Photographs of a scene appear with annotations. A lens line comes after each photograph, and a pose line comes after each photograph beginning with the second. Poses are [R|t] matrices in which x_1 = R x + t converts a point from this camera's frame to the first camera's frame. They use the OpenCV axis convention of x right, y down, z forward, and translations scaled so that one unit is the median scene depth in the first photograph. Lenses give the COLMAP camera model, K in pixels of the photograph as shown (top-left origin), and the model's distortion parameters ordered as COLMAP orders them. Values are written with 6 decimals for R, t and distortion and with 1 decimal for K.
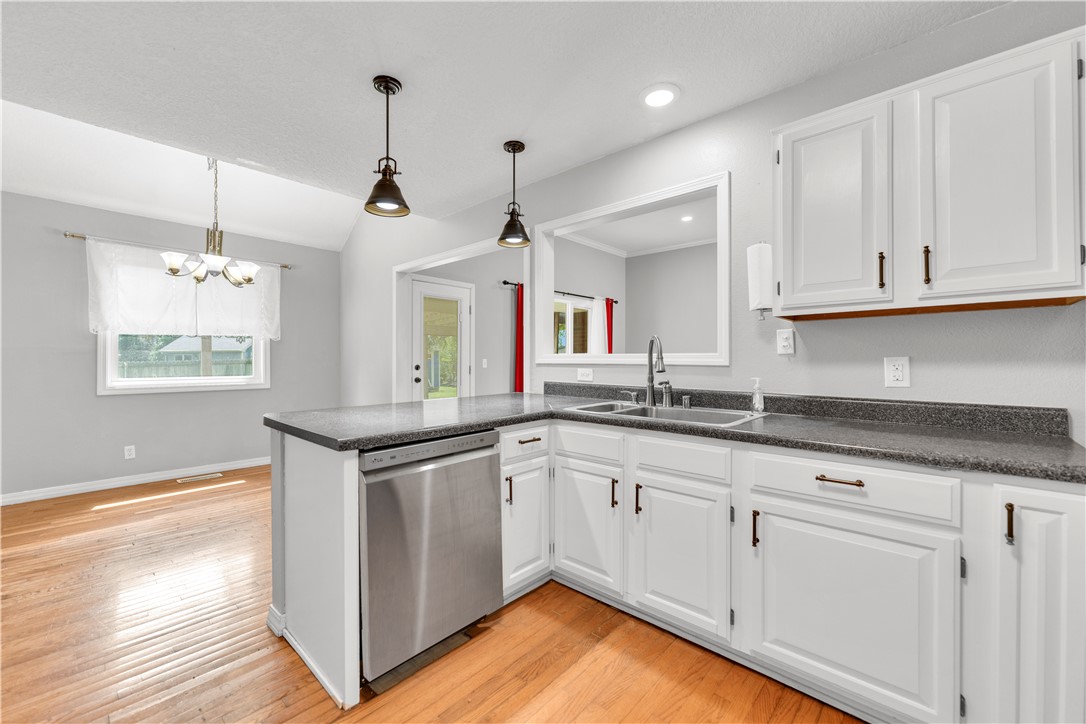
lens RADIAL K [[439.4, 0, 541.3], [0, 439.4, 358.9], [0, 0, 1]] dist [0.001585, 0.000164]
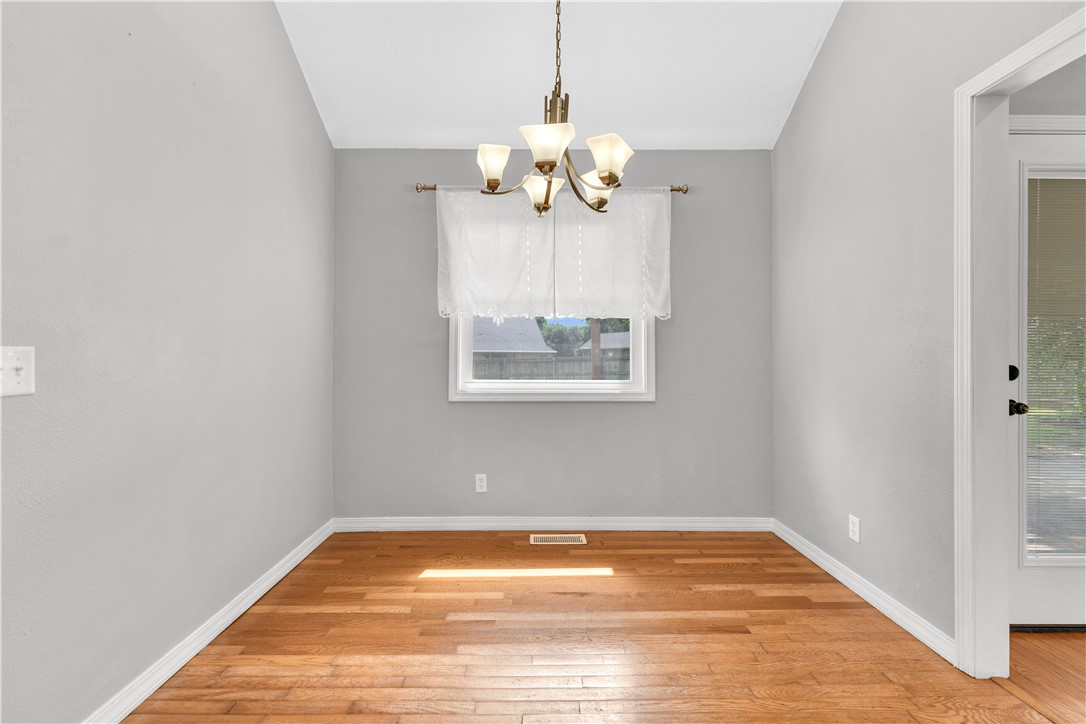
lens RADIAL K [[439.4, 0, 541.3], [0, 439.4, 358.9], [0, 0, 1]] dist [0.001585, 0.000164]
pose [[0.682467, 0.003811, -0.730906, -0.343701], [0.002344, 0.999970, 0.007402, 0.006157], [0.730912, -0.006765, 0.682438, 0.576190]]
